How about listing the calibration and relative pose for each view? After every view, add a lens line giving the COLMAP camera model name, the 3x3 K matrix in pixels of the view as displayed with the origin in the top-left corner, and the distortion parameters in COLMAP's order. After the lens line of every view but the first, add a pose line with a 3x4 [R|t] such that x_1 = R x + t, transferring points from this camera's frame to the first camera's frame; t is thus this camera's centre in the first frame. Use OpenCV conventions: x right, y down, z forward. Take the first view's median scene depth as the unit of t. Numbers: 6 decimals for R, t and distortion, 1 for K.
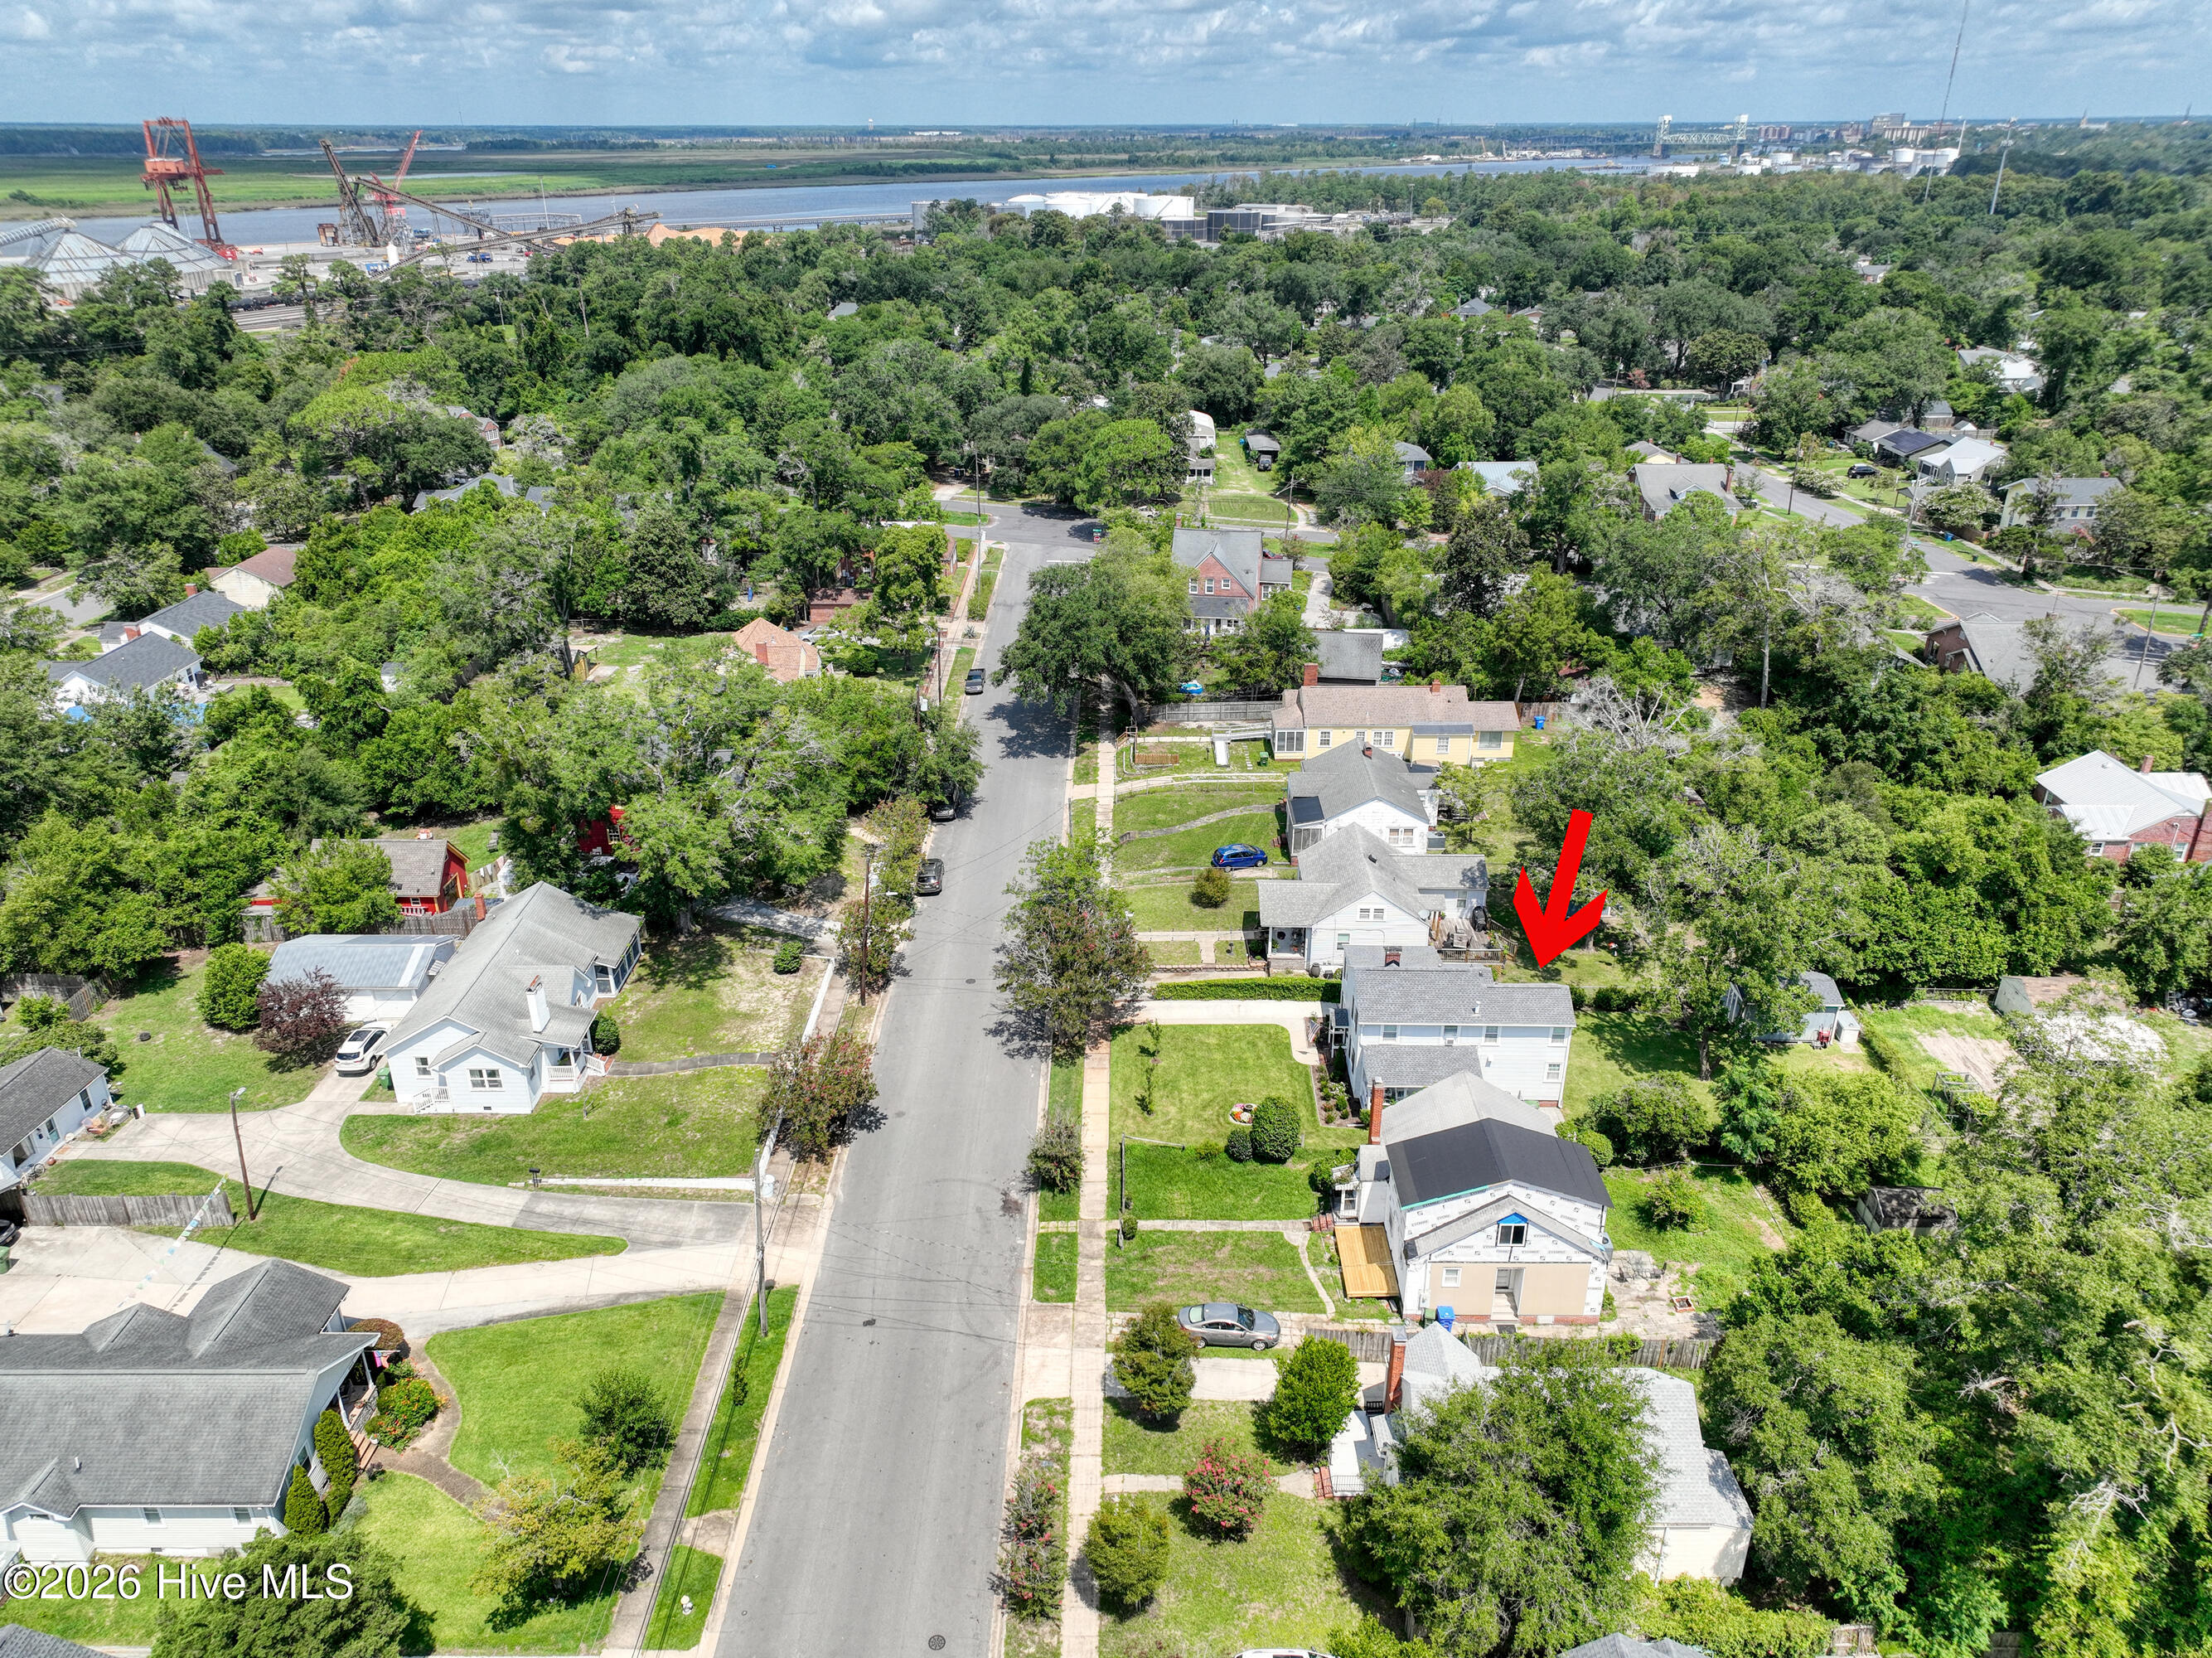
lens RADIAL K [[1554.2, 0, 1107.1], [0, 1554.2, 834.0], [0, 0, 1]] dist [-0.000085, 0.018393]
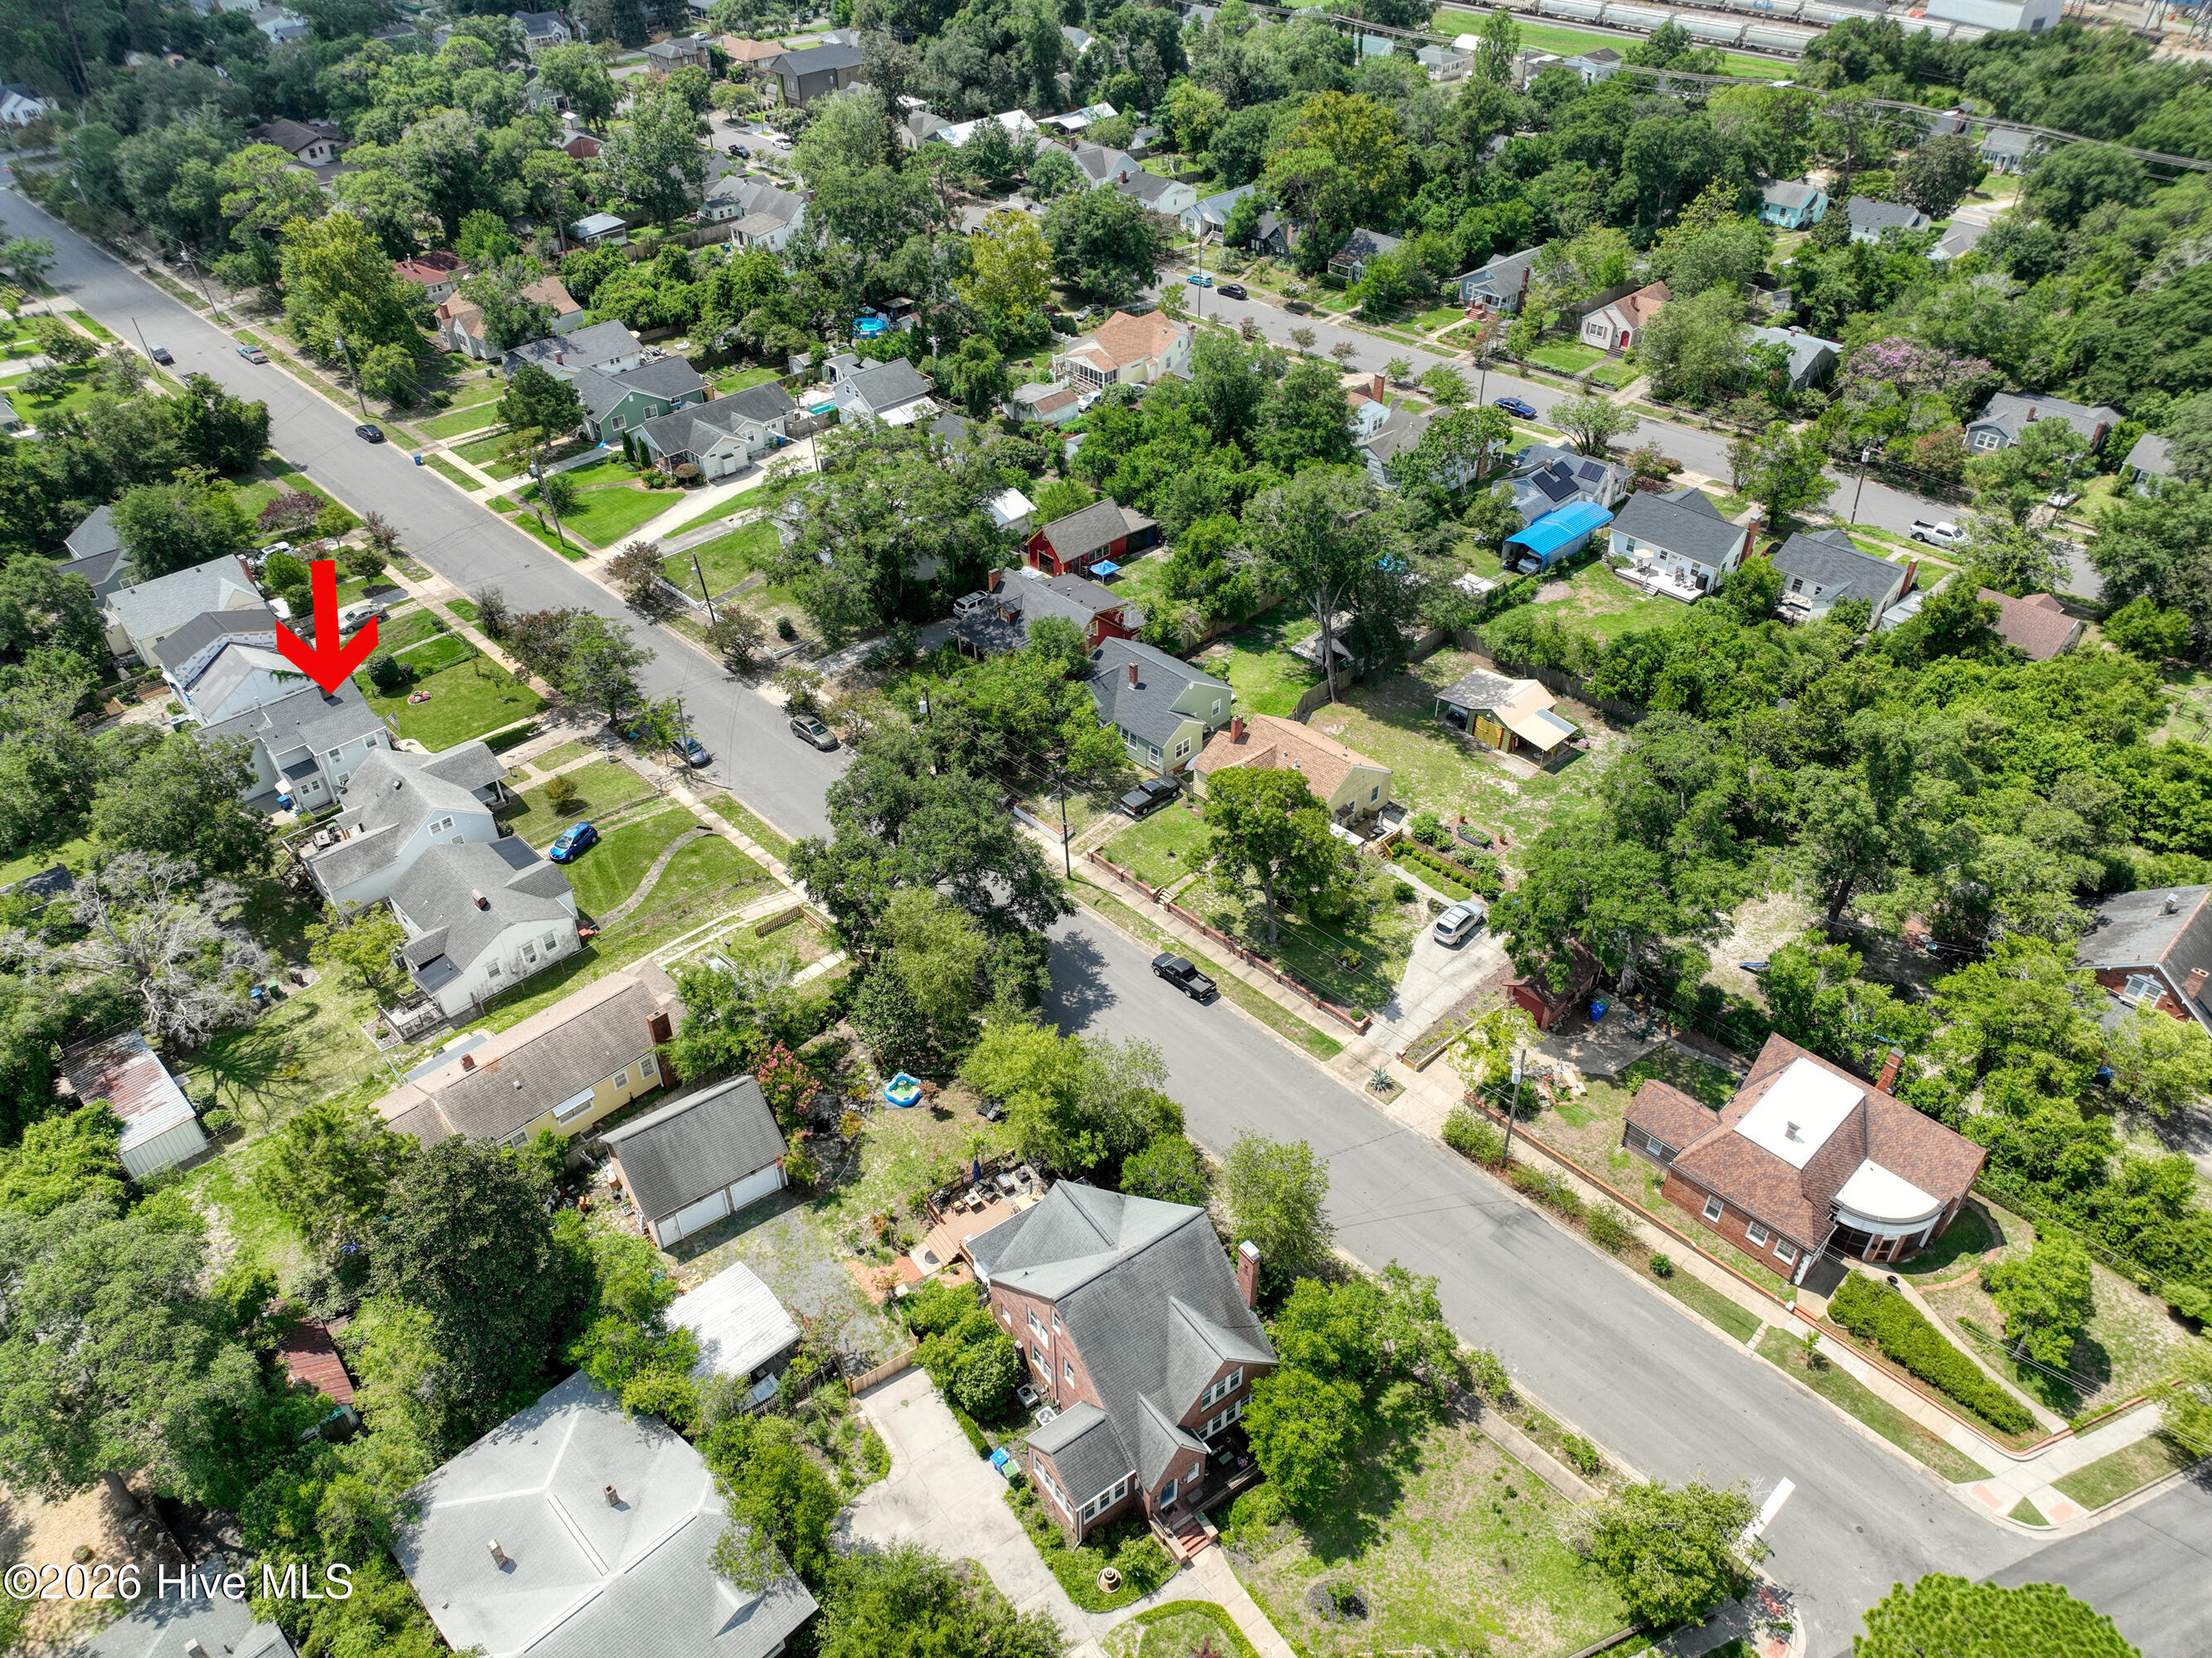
lens RADIAL K [[1554.2, 0, 1107.1], [0, 1554.2, 834.0], [0, 0, 1]] dist [-0.000085, 0.018393]
pose [[-0.707361, 0.438644, -0.554285, 0.433334], [-0.290742, 0.534202, 0.793787, -0.976467], [0.644290, 0.722647, -0.250341, 1.586886]]
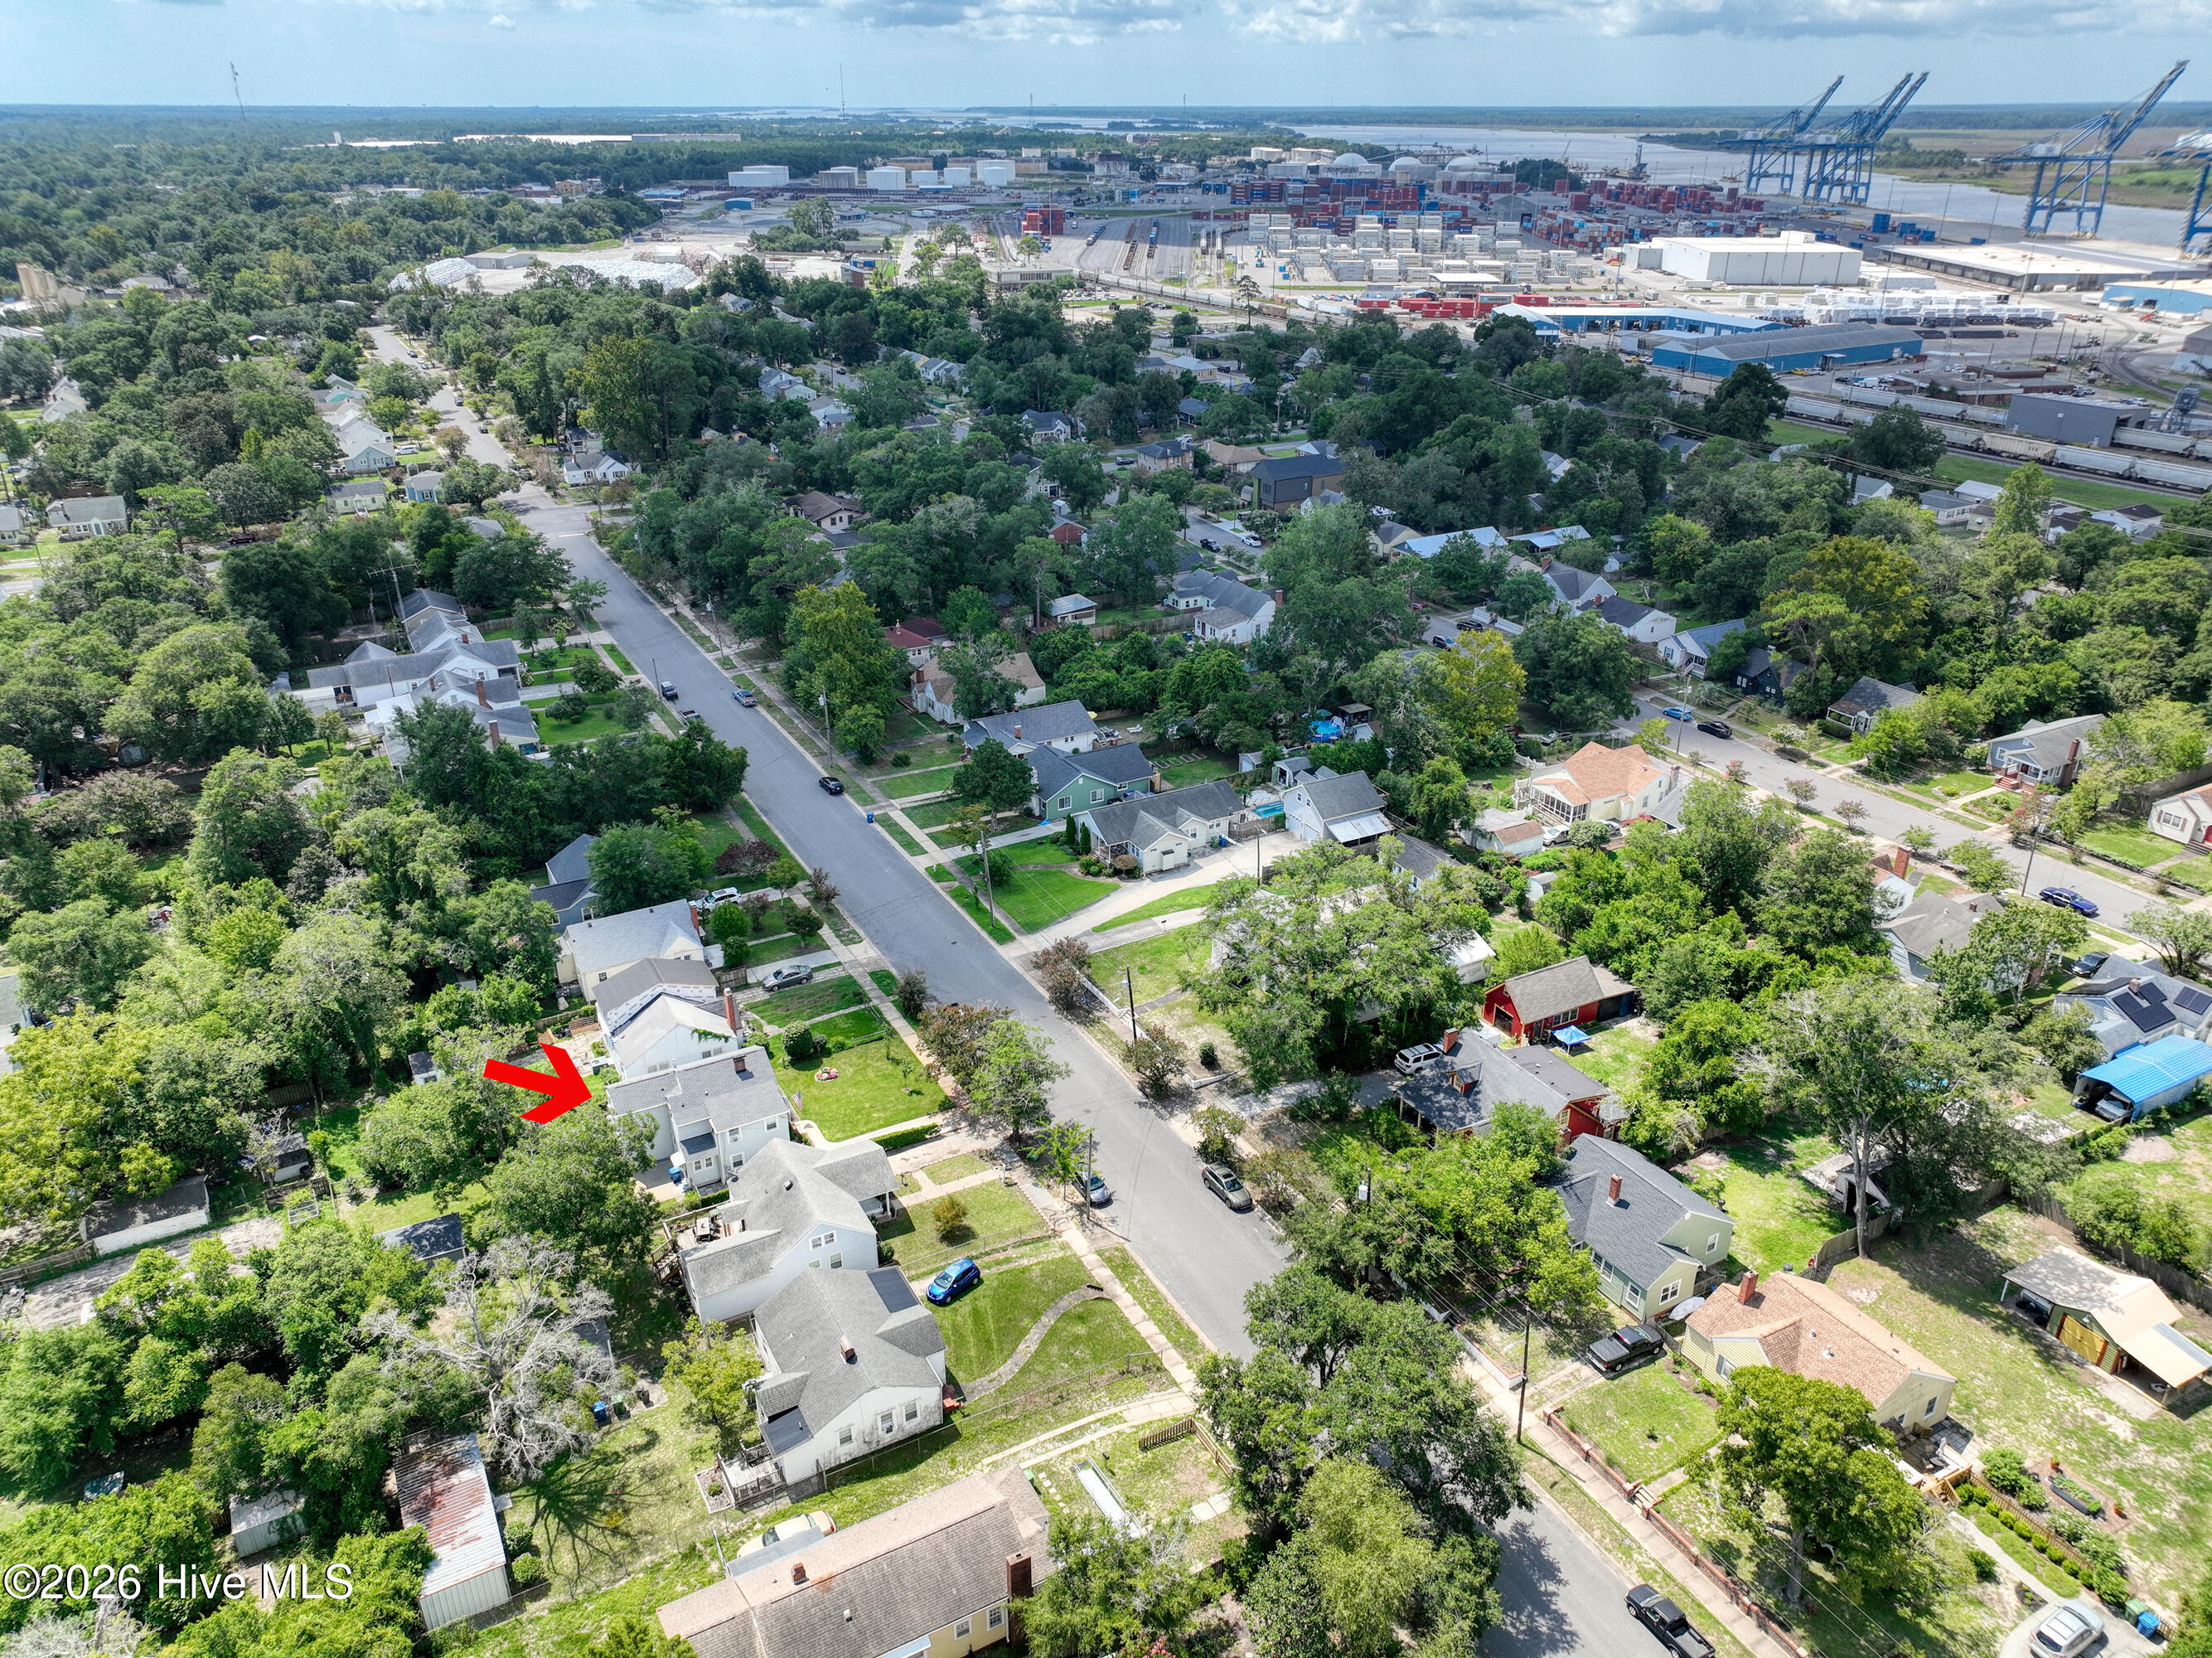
lens RADIAL K [[1554.2, 0, 1107.1], [0, 1554.2, 834.0], [0, 0, 1]] dist [-0.000085, 0.018393]
pose [[-0.870574, 0.211815, -0.444112, 0.386355], [-0.203434, 0.666889, 0.716850, -0.905983], [0.448013, 0.714418, -0.537486, 1.442719]]
